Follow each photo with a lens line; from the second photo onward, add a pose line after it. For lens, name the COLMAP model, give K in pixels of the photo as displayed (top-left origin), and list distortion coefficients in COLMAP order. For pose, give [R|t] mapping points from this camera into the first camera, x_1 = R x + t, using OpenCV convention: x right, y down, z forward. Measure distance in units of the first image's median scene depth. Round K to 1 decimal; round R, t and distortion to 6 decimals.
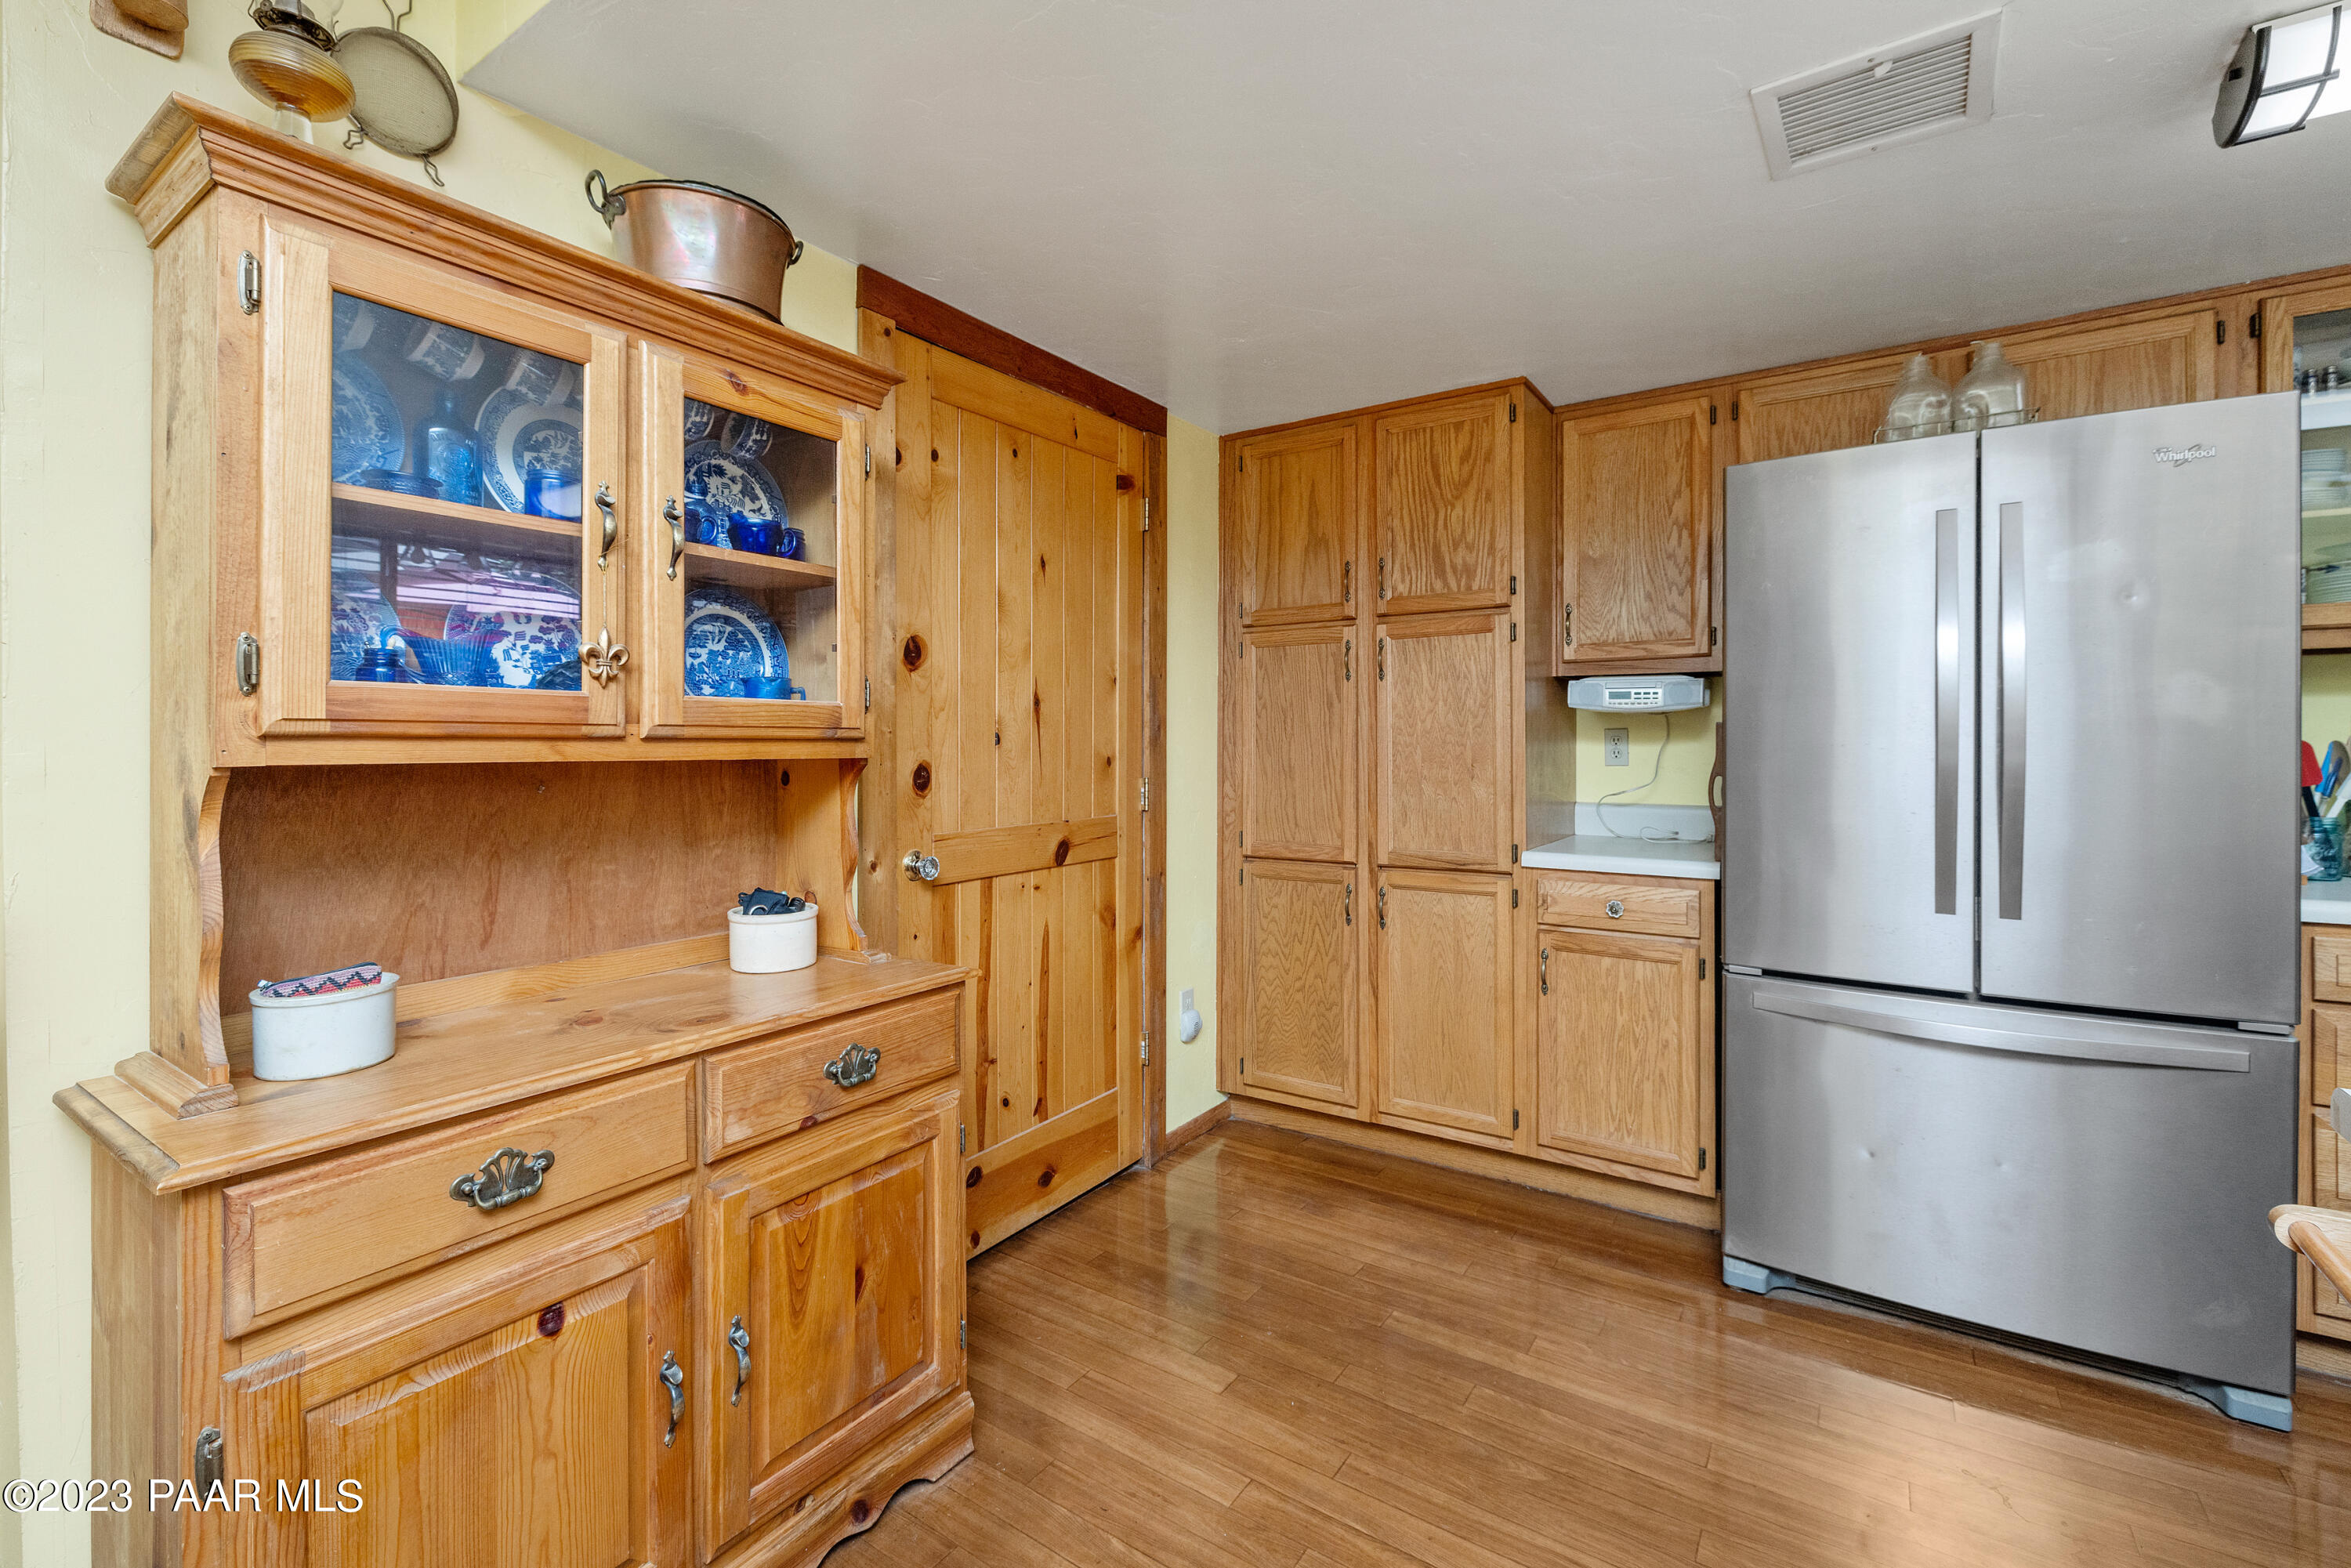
lens RADIAL K [[1003.8, 0, 1183.6], [0, 1003.8, 748.2], [0, 0, 1]] dist [0.000876, -0.000683]
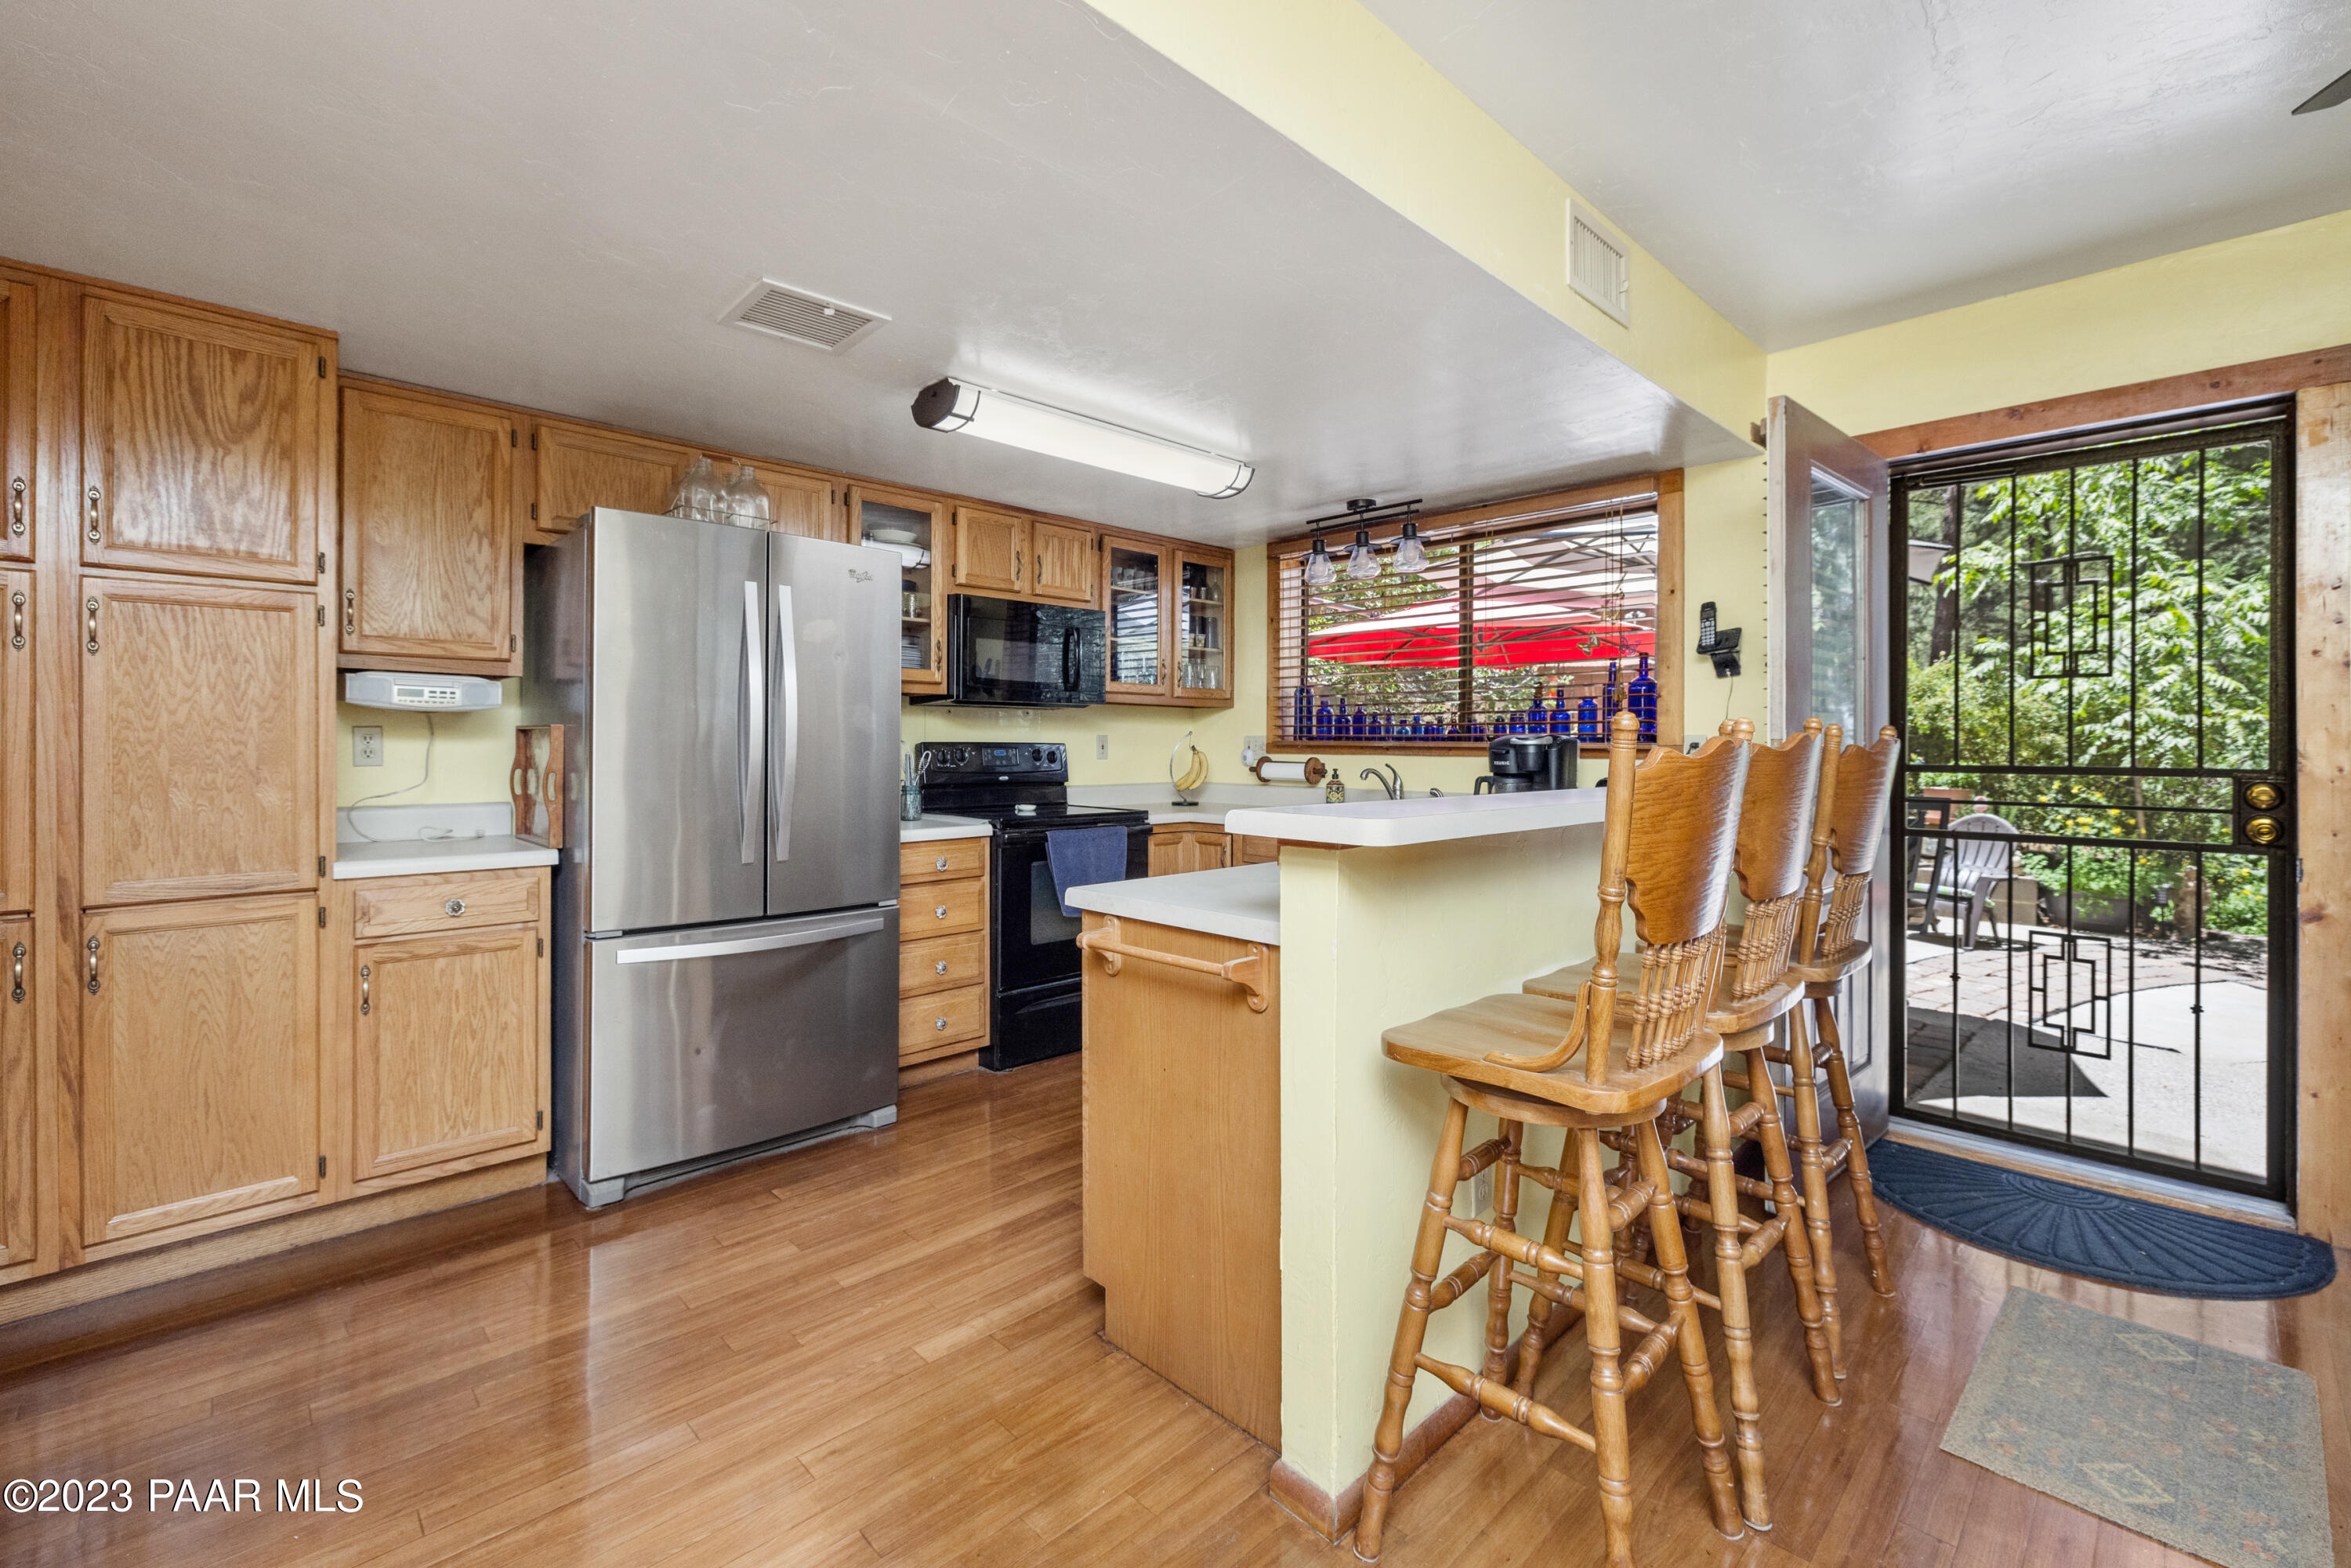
lens RADIAL K [[1003.8, 0, 1183.6], [0, 1003.8, 748.2], [0, 0, 1]] dist [0.000876, -0.000683]
pose [[0.201153, -0.000395, 0.979560, -0.381683], [0.000379, 1.000000, 0.000326, 0.000874], [-0.979560, 0.000305, 0.201153, 0.078576]]
